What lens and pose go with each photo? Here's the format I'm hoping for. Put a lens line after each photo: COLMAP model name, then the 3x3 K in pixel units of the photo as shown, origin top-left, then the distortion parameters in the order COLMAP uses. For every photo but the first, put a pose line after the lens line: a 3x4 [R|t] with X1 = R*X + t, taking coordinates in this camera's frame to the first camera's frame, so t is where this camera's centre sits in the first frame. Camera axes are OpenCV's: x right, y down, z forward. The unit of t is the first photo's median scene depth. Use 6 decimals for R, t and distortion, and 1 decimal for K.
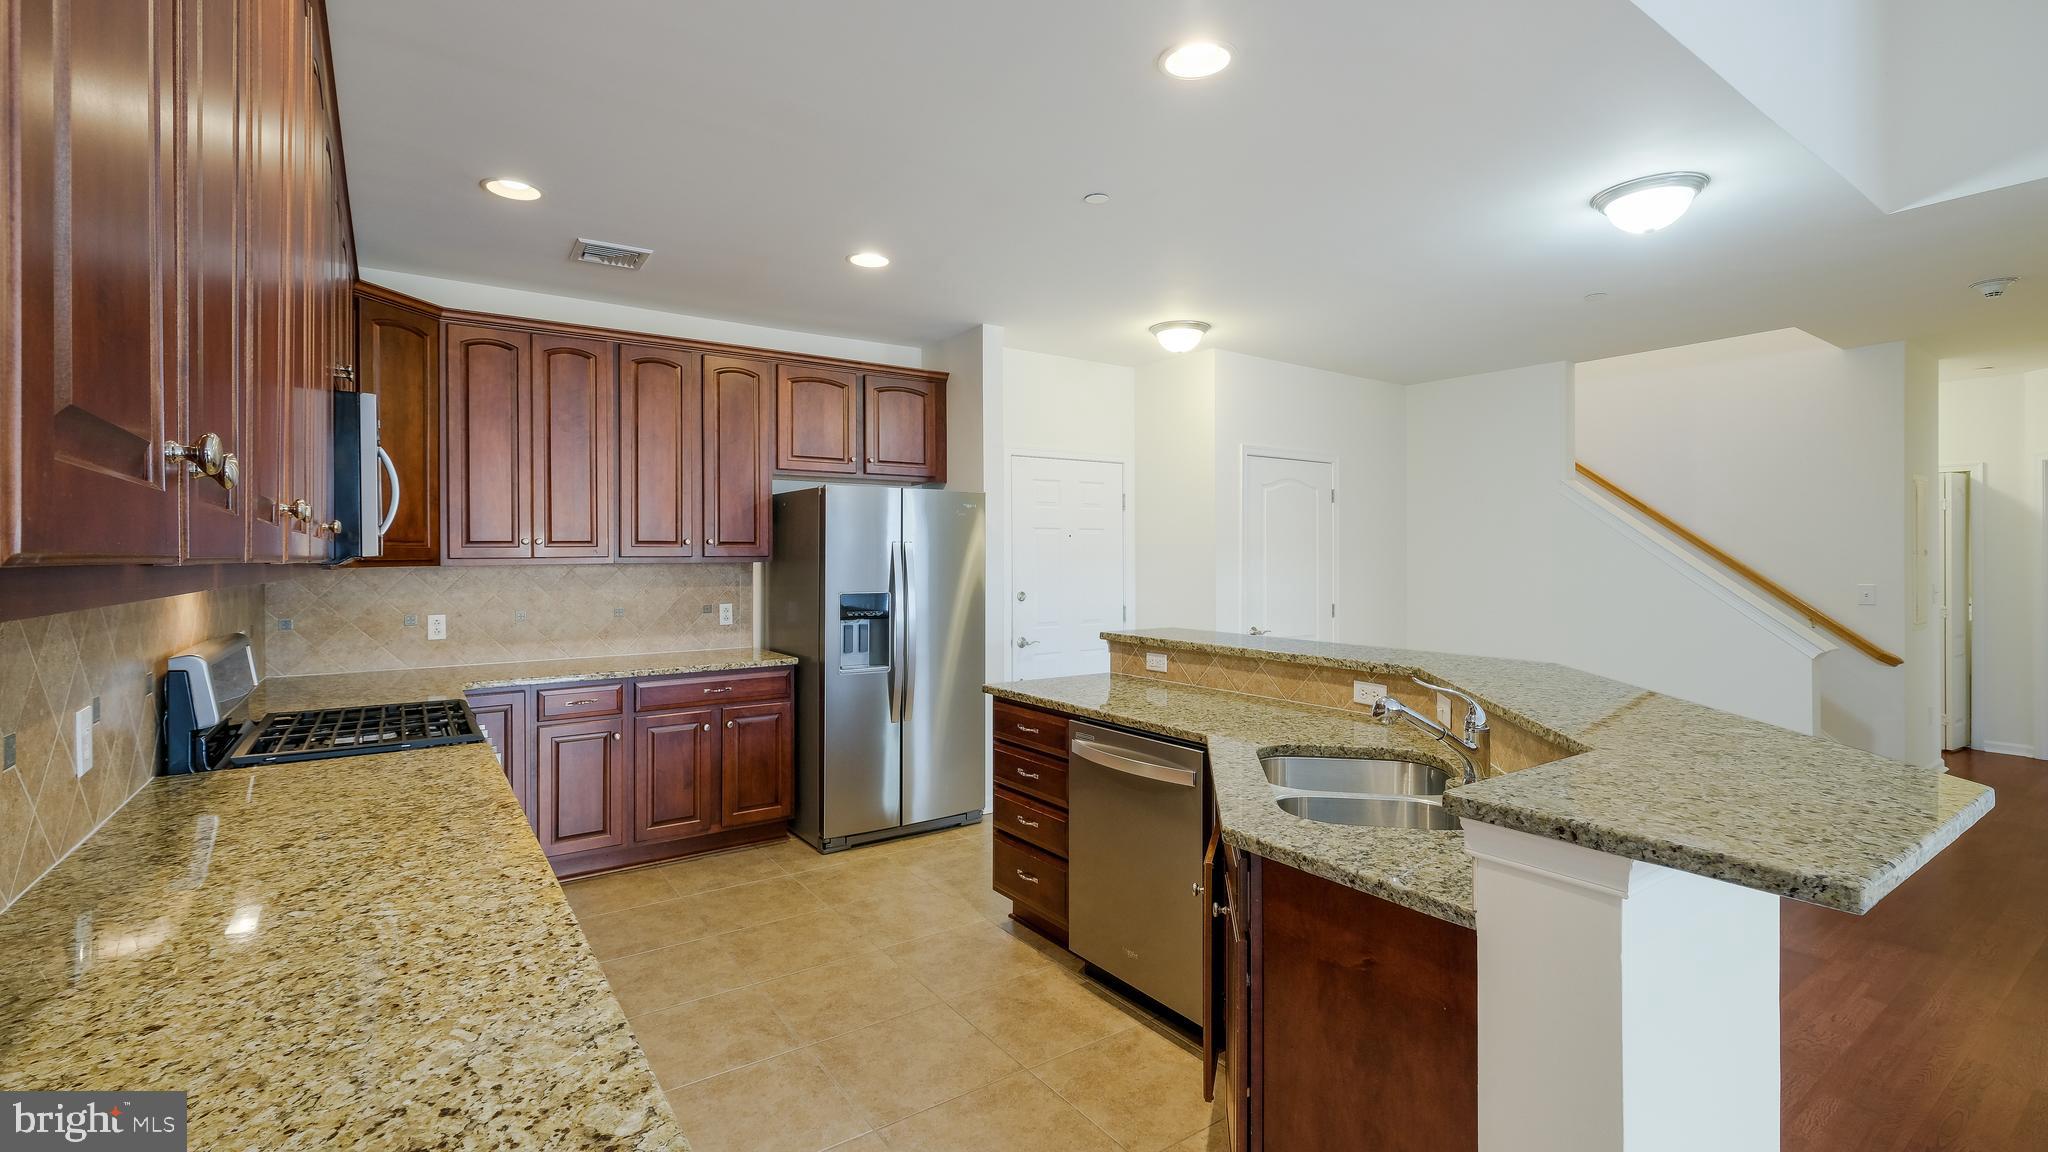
lens RADIAL K [[885.7, 0, 1018.5], [0, 885.7, 532.0], [0, 0, 1]] dist [0.001677, 0.000165]
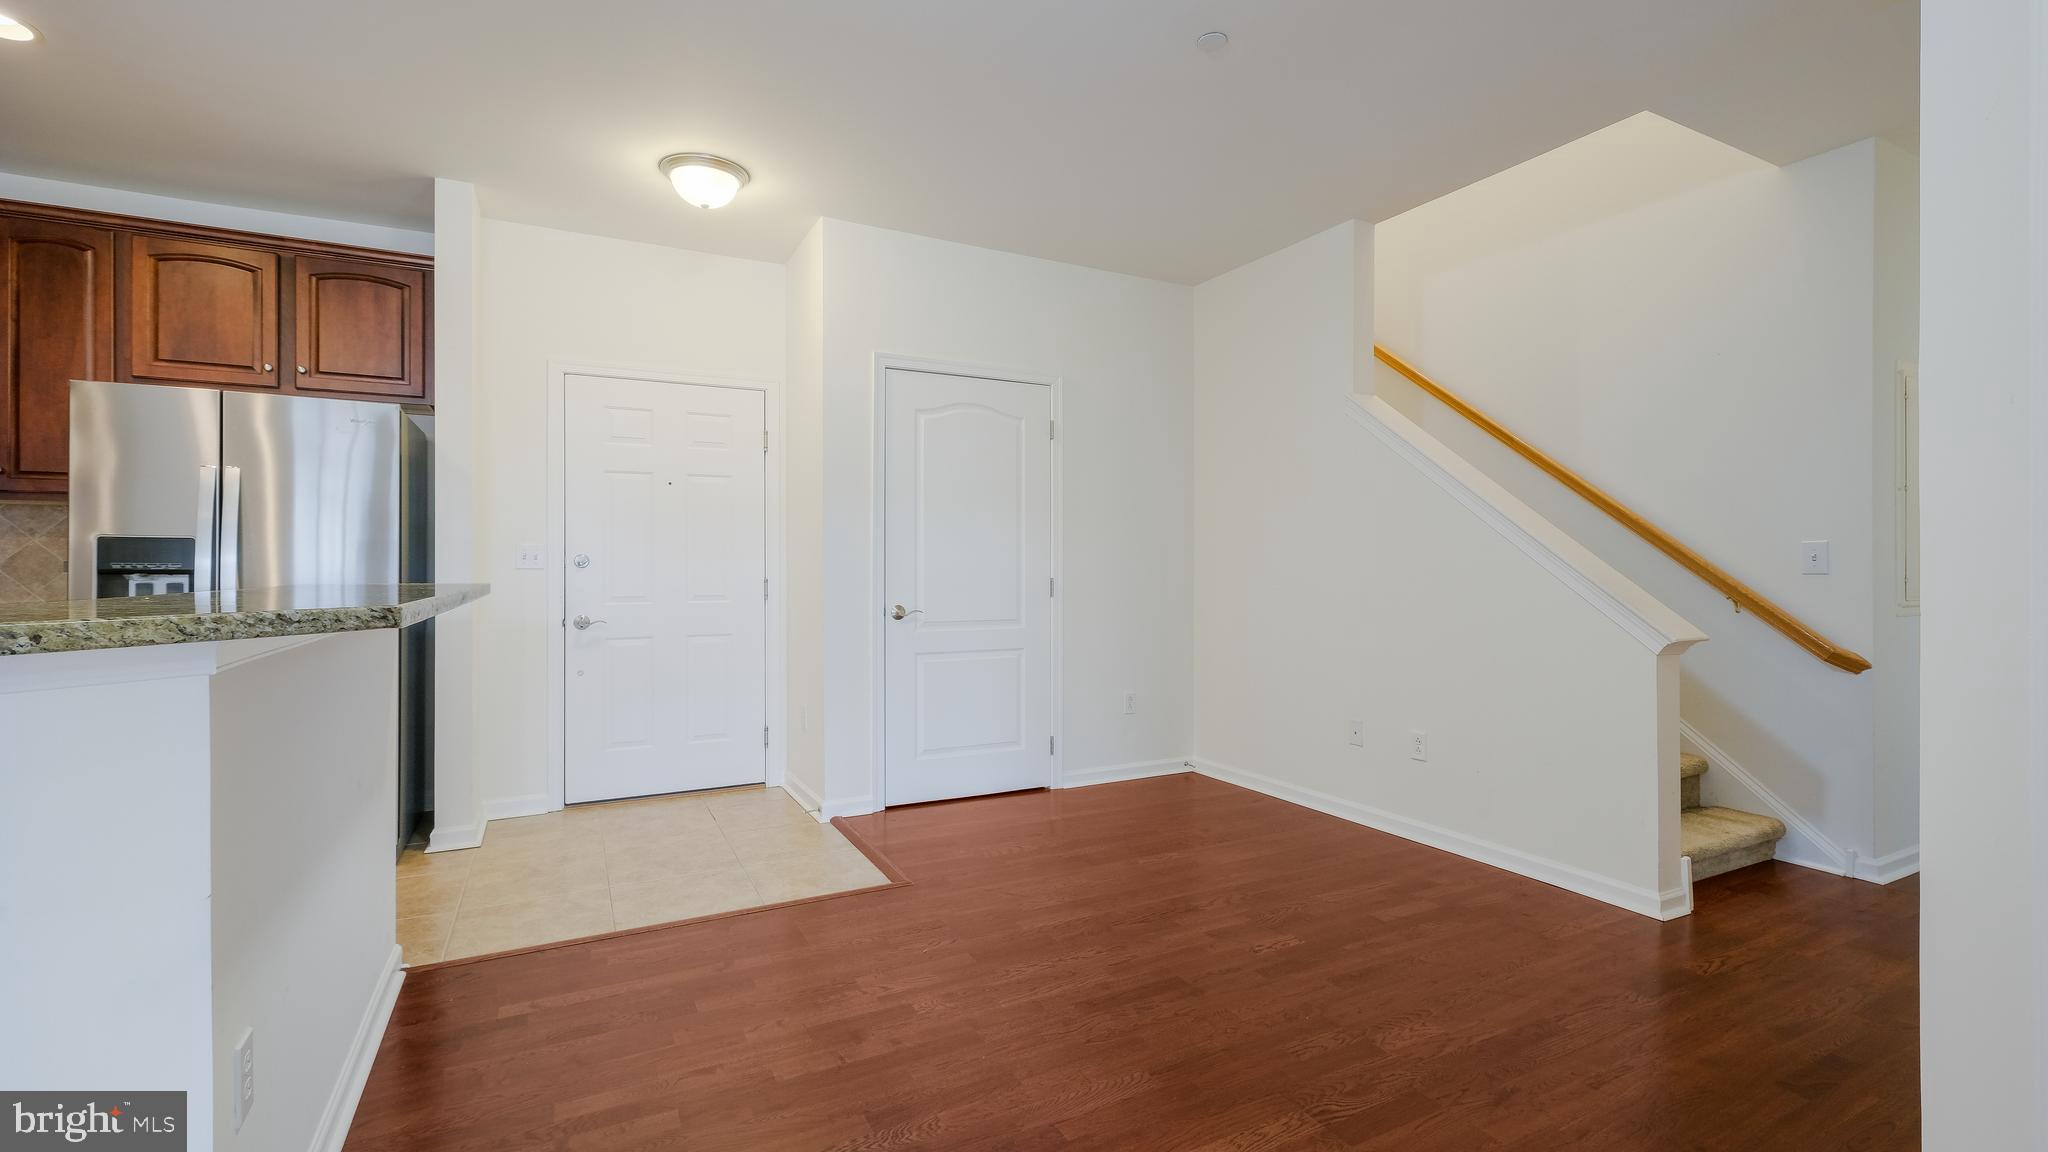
lens RADIAL K [[893.9, 0, 1017.9], [0, 893.9, 567.6], [0, 0, 1]] dist [0.000664, 0.000061]
pose [[0.991859, 0.002410, -0.127320, 0.604450], [0.001139, 0.999613, 0.027787, 0.073706], [0.127338, -0.027706, 0.991472, 0.378395]]
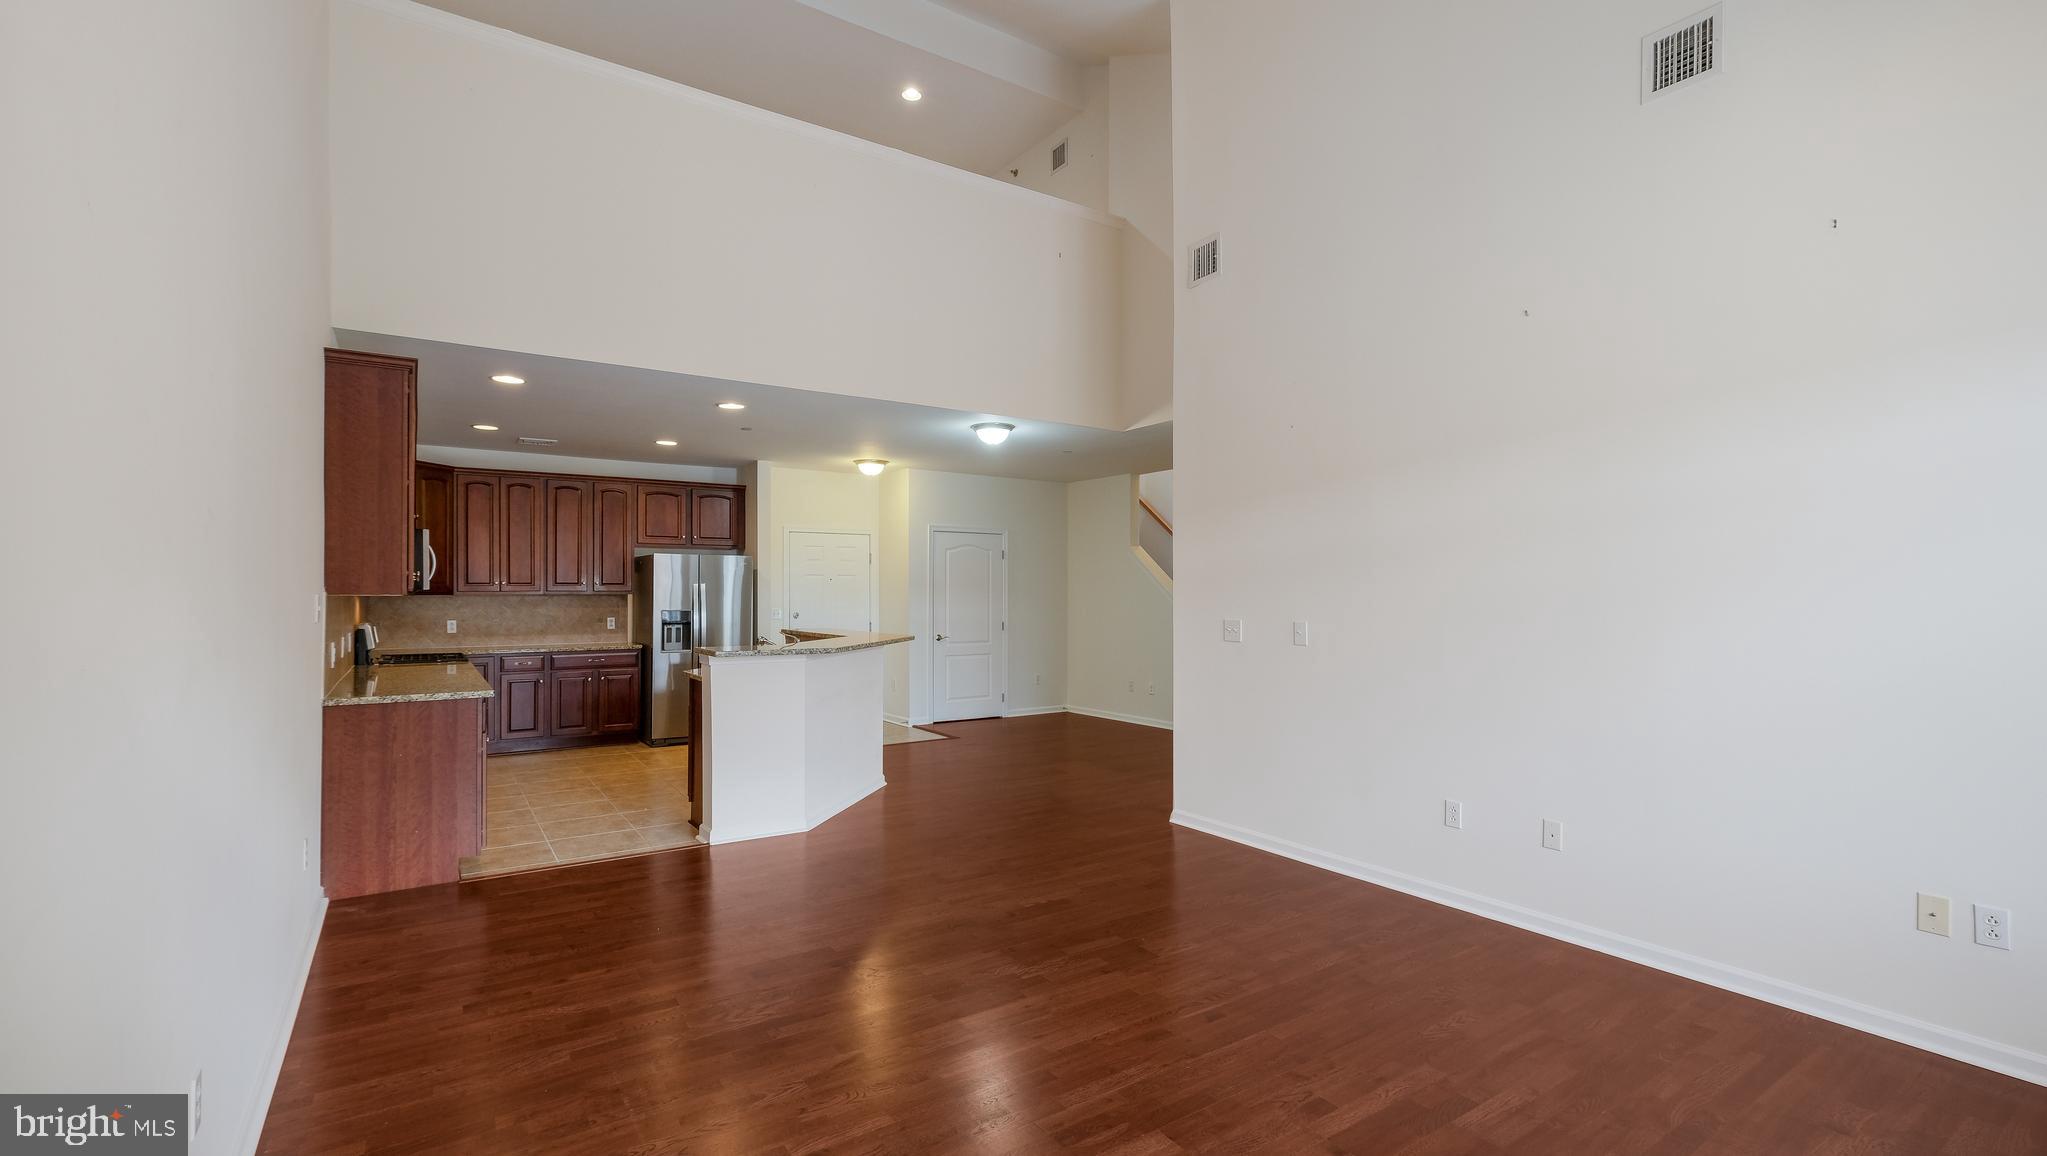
lens RADIAL K [[893.4, 0, 1017.4], [0, 893.4, 569.6], [0, 0, 1]] dist [0.000664, 0.000061]
pose [[0.999871, 0.003852, -0.015563, 0.583117], [-0.003829, 0.999991, 0.001541, -0.024254], [0.015568, -0.001481, 0.999878, -0.892105]]
